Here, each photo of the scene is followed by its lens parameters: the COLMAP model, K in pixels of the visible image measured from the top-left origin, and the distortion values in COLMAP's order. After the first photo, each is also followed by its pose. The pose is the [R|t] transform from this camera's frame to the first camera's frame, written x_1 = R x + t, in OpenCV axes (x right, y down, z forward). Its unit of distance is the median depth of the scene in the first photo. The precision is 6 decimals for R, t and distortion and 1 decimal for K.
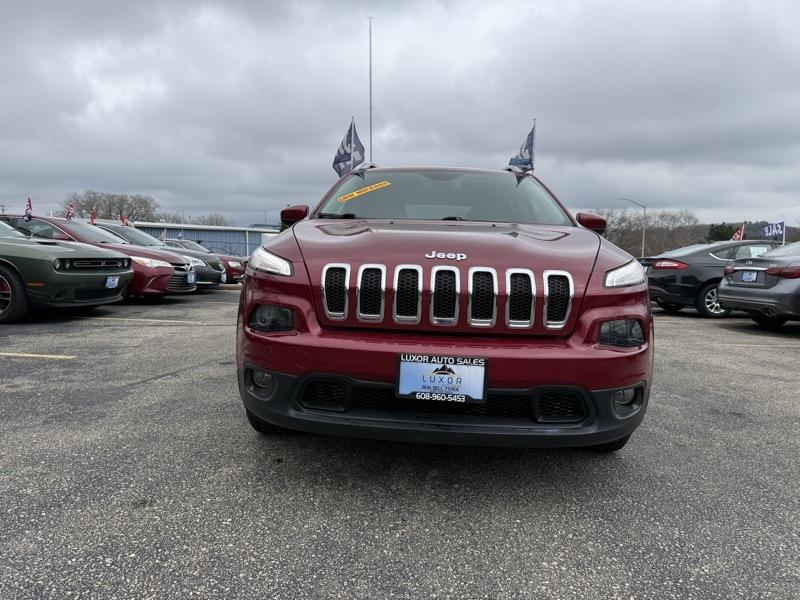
lens RADIAL K [[559.2, 0, 401.0], [0, 559.2, 298.1], [0, 0, 1]] dist [0.042955, -0.055180]
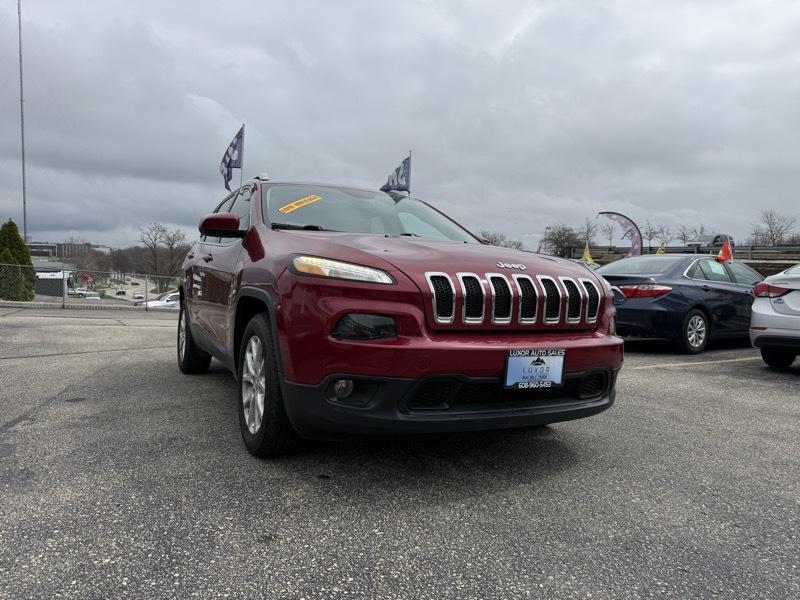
lens RADIAL K [[559.2, 0, 393.6], [0, 559.2, 297.8], [0, 0, 1]] dist [0.042955, -0.055180]
pose [[0.863040, -0.018029, 0.504813, -0.749114], [0.035990, 0.999018, -0.025849, 0.012266], [-0.503851, 0.040477, 0.862842, 0.113386]]
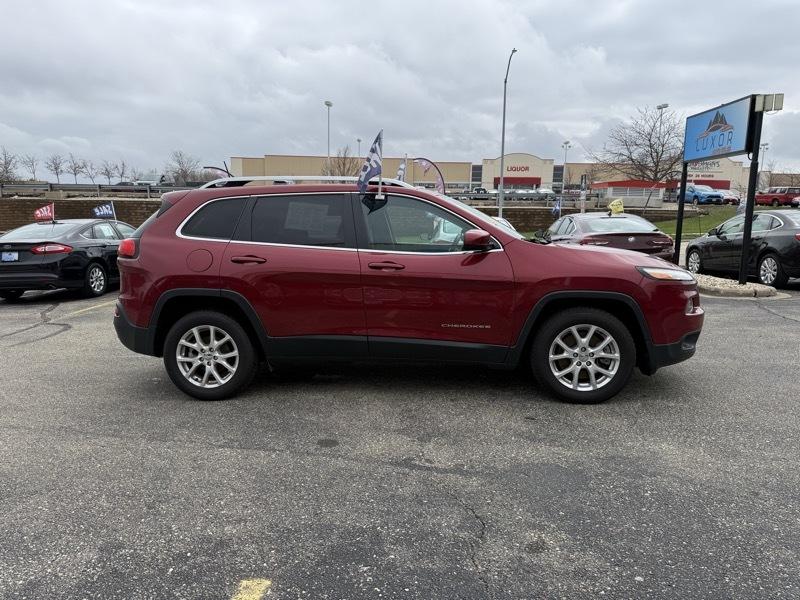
lens RADIAL K [[559.2, 0, 400.4], [0, 559.2, 303.8], [0, 0, 1]] dist [0.042955, -0.055180]
pose [[0.045108, -0.173393, 0.983819, -2.286111], [0.088575, 0.981637, 0.168947, -0.399770], [-0.995048, 0.079521, 0.059638, 1.991182]]
